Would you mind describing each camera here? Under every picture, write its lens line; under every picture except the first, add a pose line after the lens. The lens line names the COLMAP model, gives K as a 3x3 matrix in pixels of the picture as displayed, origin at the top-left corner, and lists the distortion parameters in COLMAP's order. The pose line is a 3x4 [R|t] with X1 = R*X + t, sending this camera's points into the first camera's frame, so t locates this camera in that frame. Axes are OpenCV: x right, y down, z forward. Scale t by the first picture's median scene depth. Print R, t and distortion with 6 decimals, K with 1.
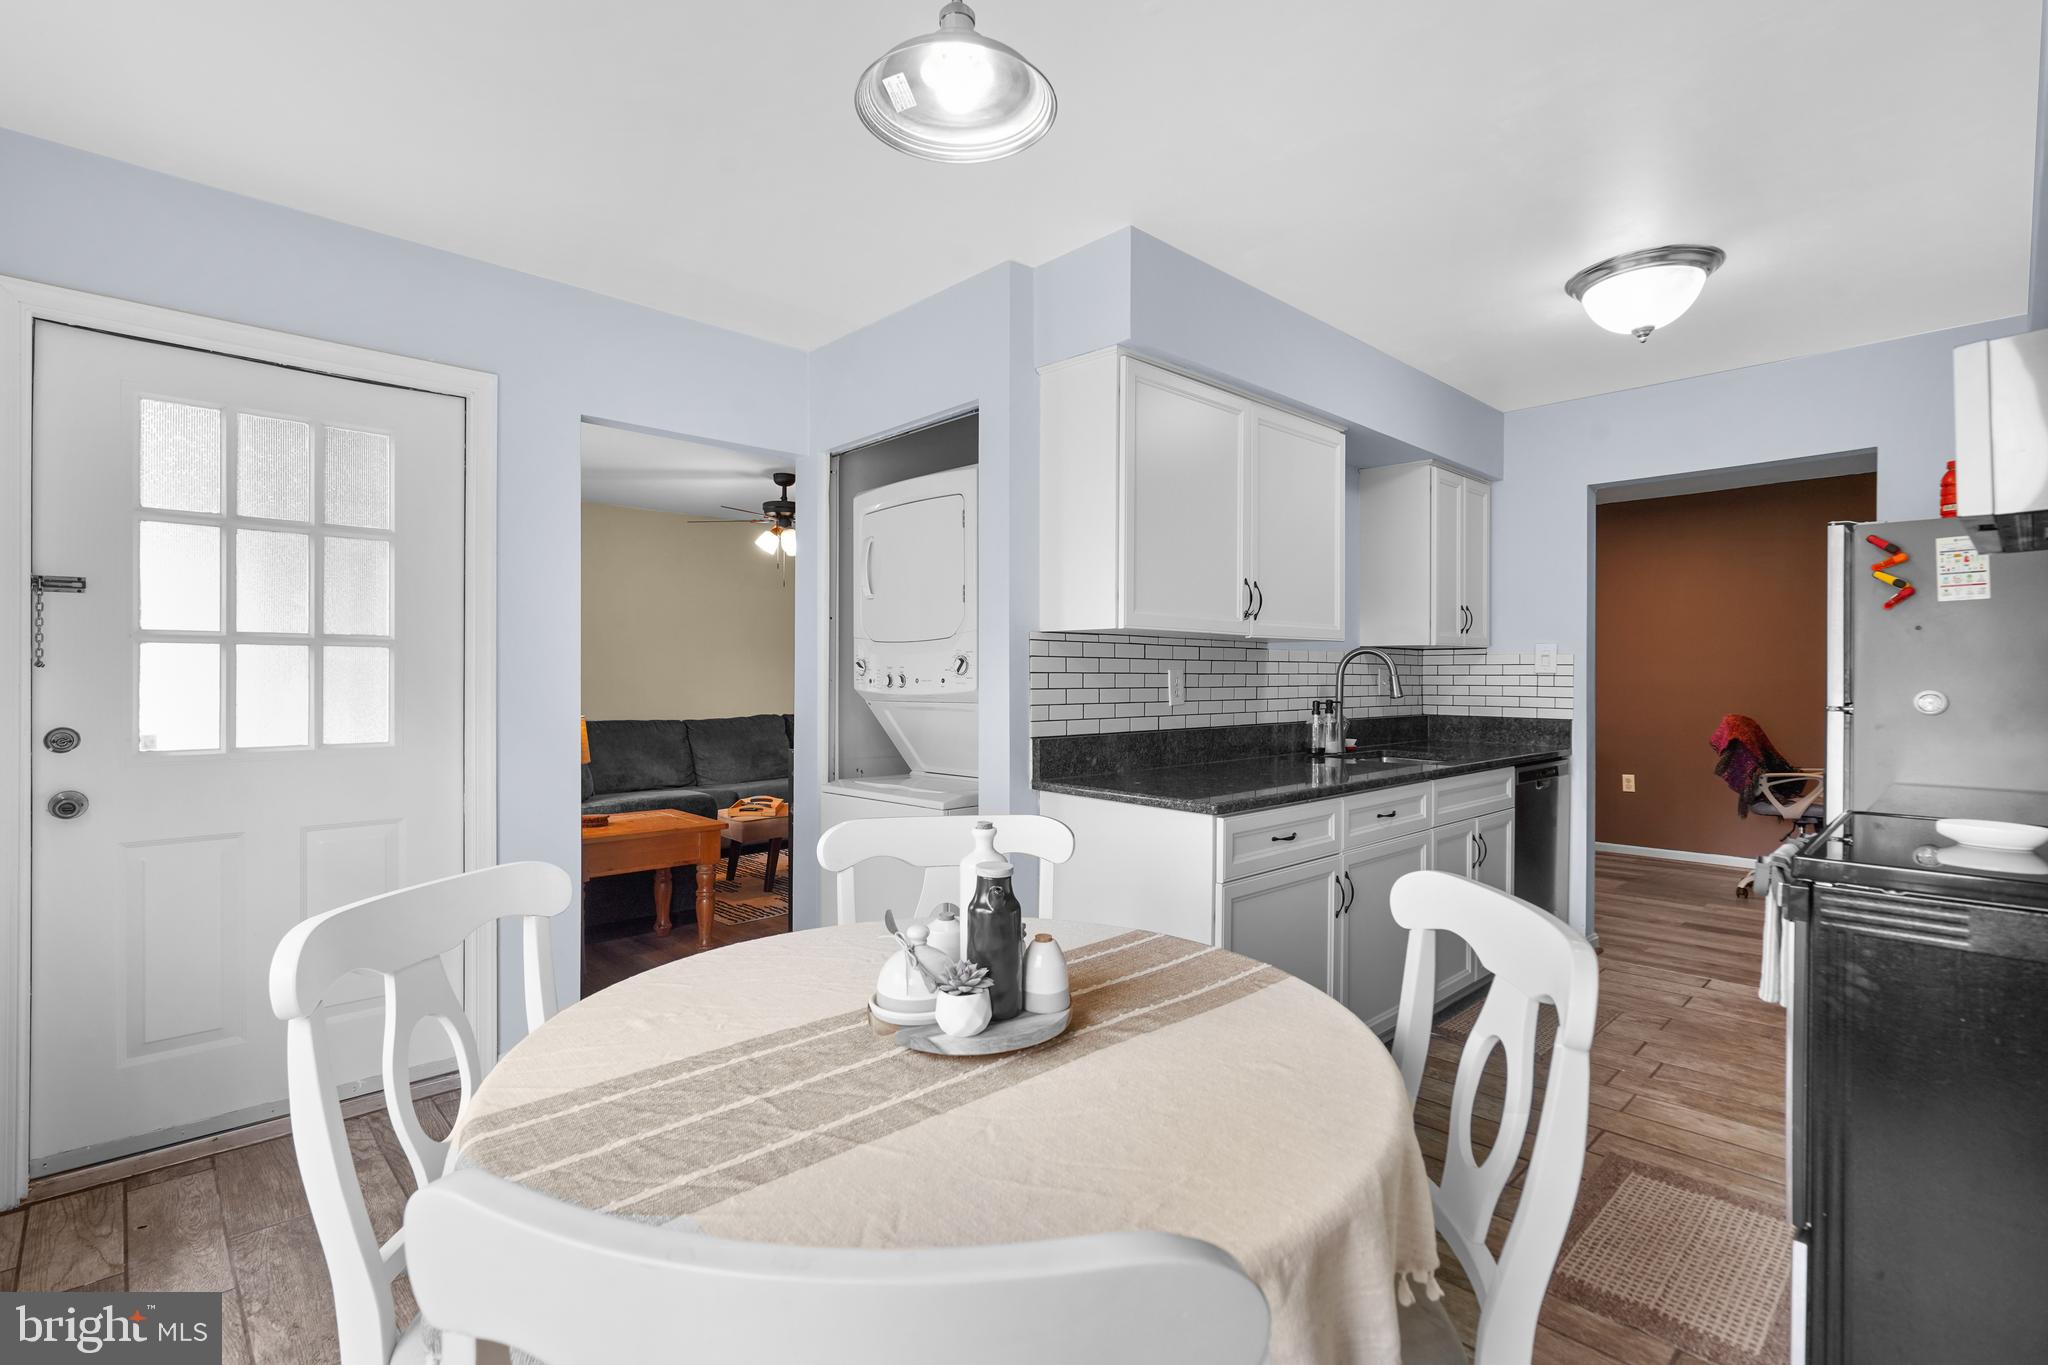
lens RADIAL K [[948.7, 0, 1012.6], [0, 948.7, 674.2], [0, 0, 1]] dist [-0.005550, -0.000525]
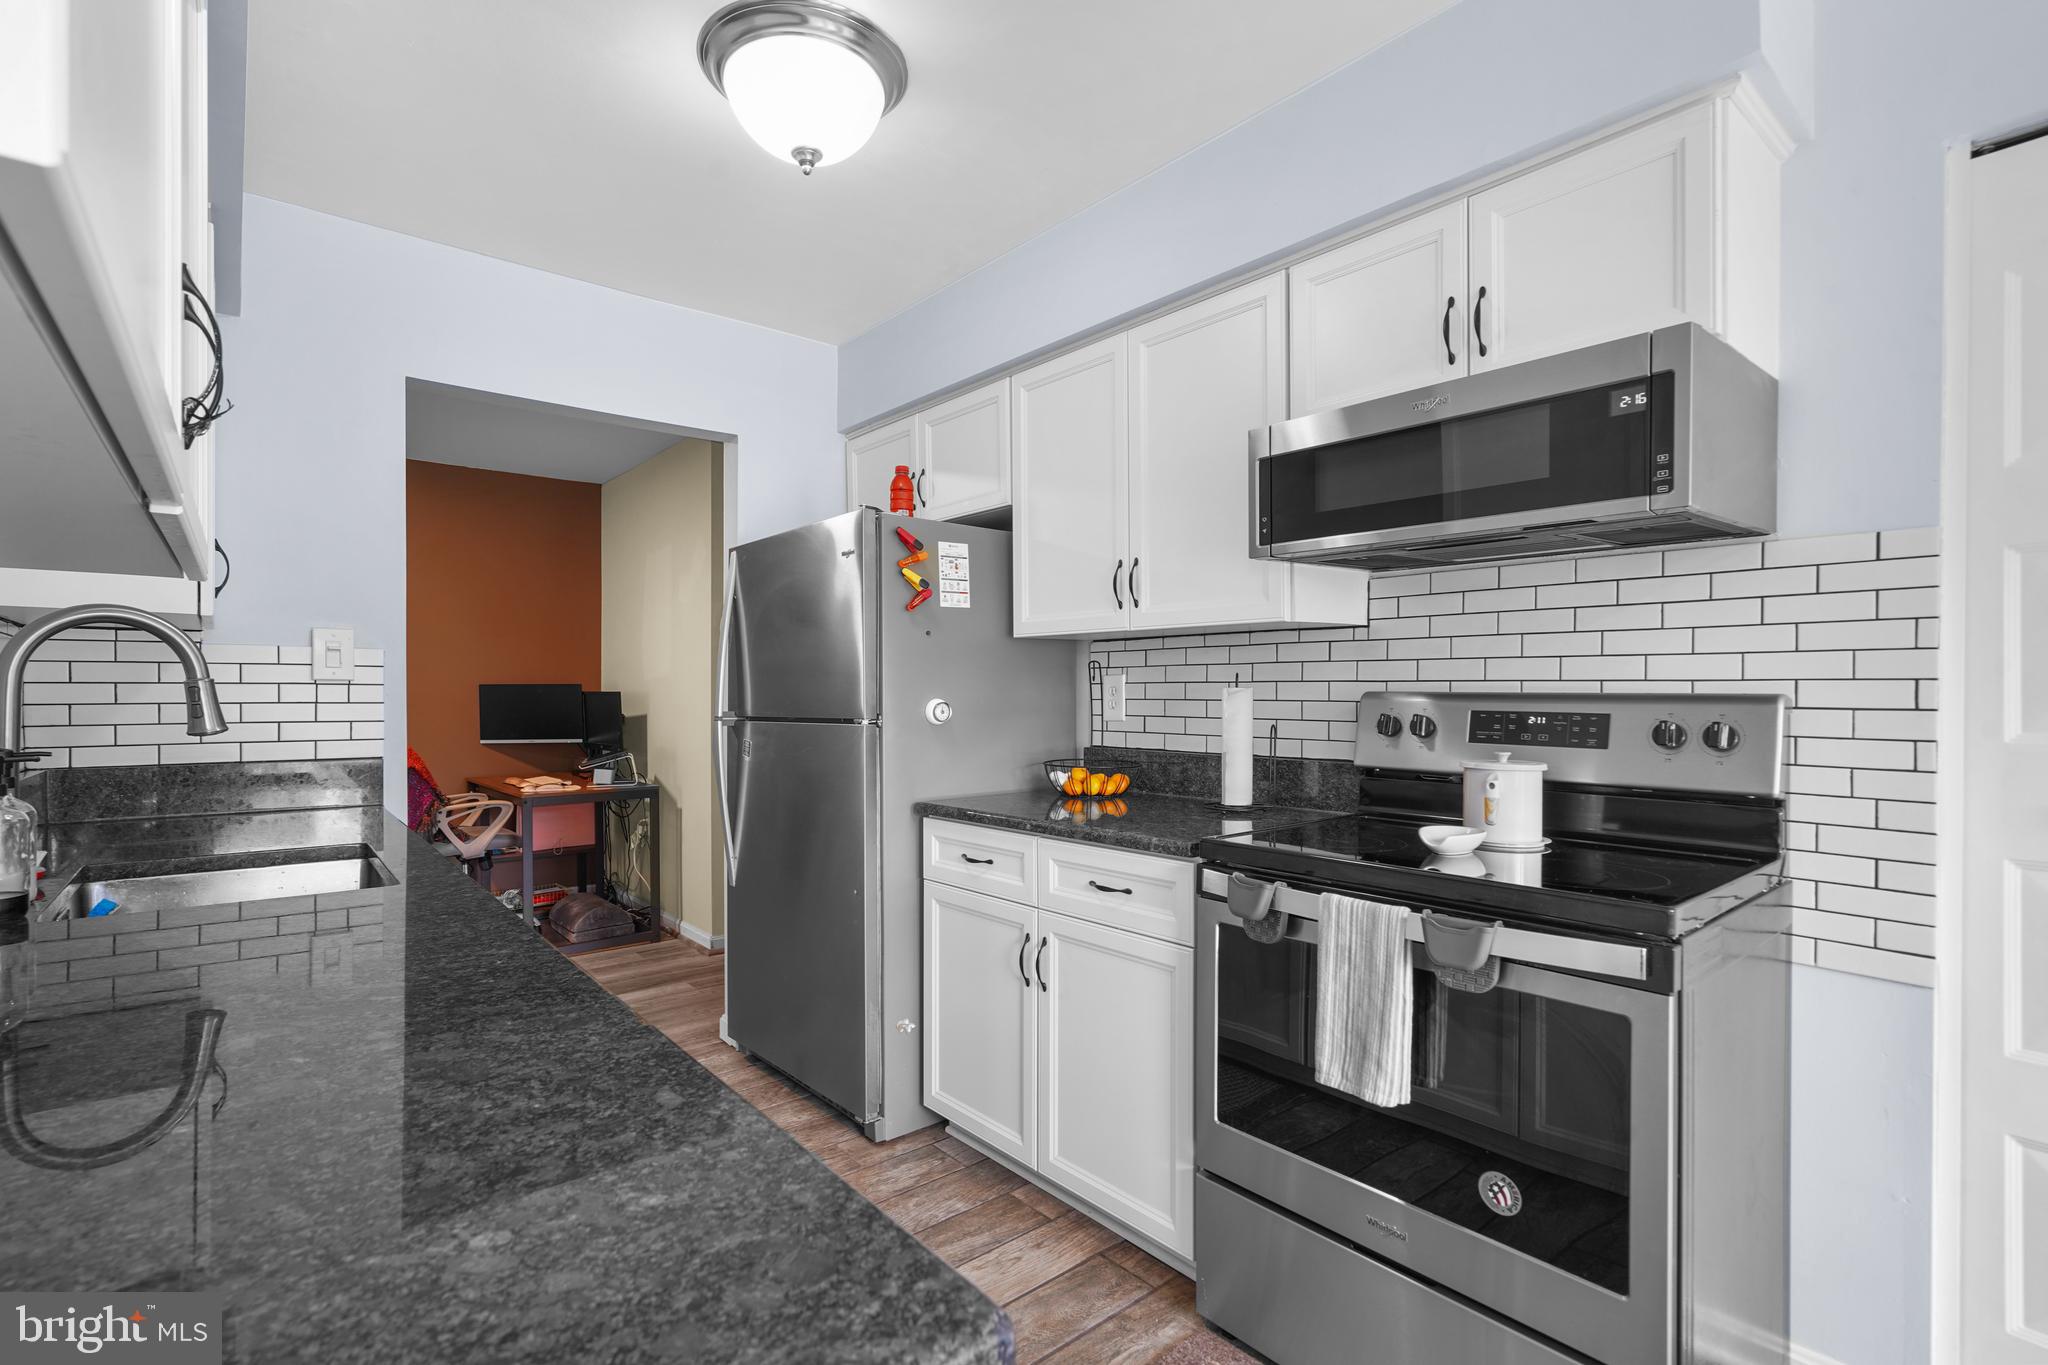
lens RADIAL K [[948.7, 0, 1030.3], [0, 948.7, 695.9], [0, 0, 1]] dist [-0.005550, -0.000525]
pose [[0.053682, -0.008191, 0.998524, 0.011916], [0.000438, 0.999966, 0.008179, 0.005128], [-0.998558, -0.000002, 0.053684, 0.704419]]
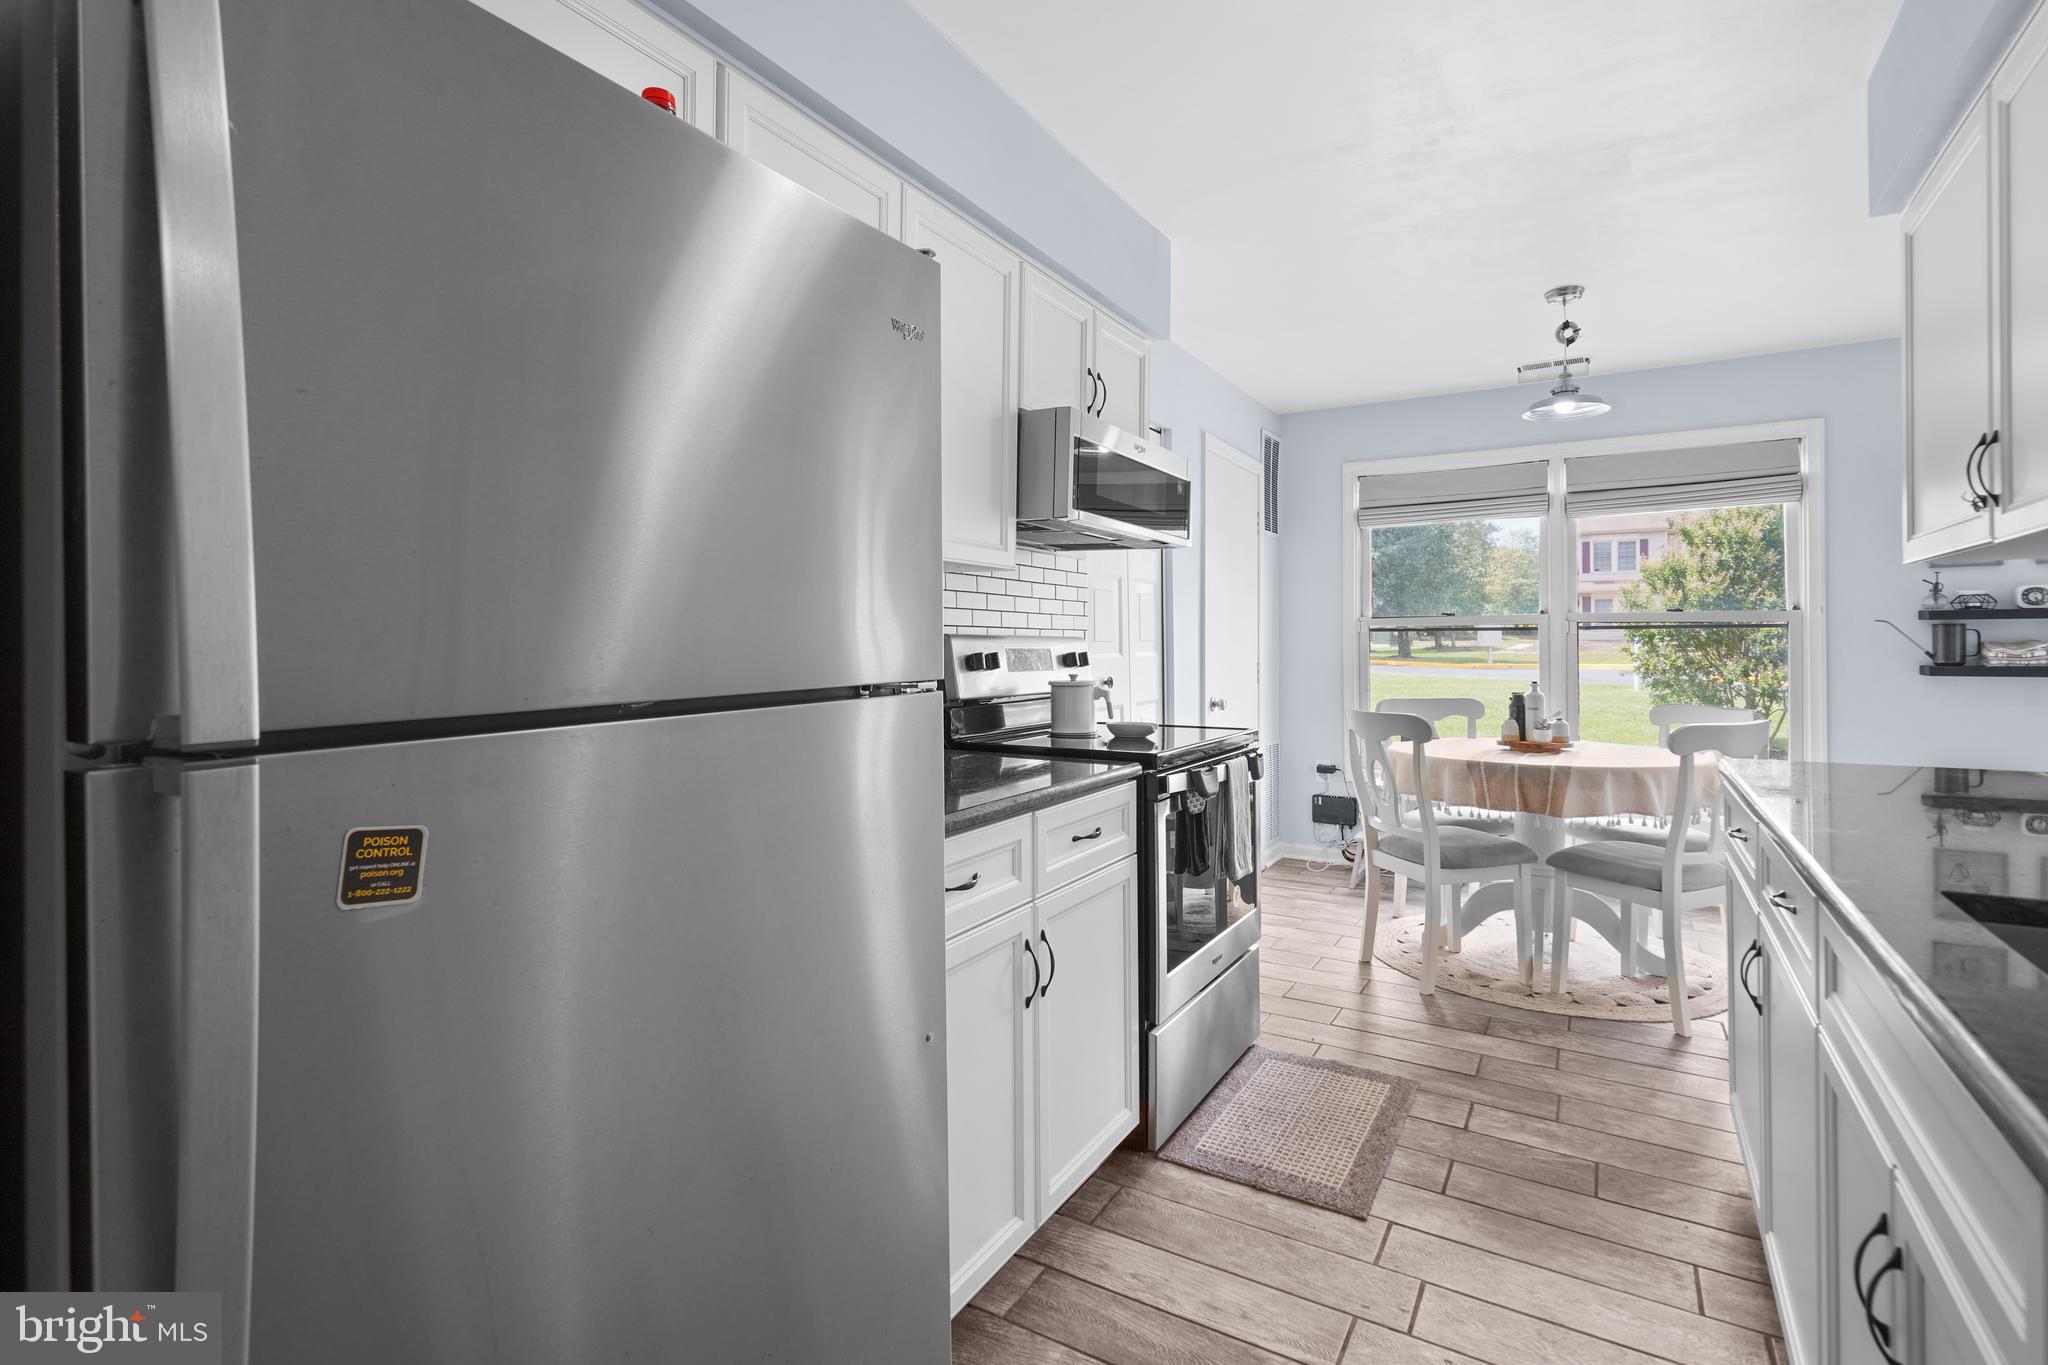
lens RADIAL K [[948.7, 0, 1010.4], [0, 948.7, 636.8], [0, 0, 1]] dist [-0.005550, -0.000525]
pose [[-0.969107, -0.002569, -0.246628, 0.821074], [-0.000610, 0.999968, -0.008016, 0.015459], [0.246640, -0.007618, -0.969077, 1.251177]]
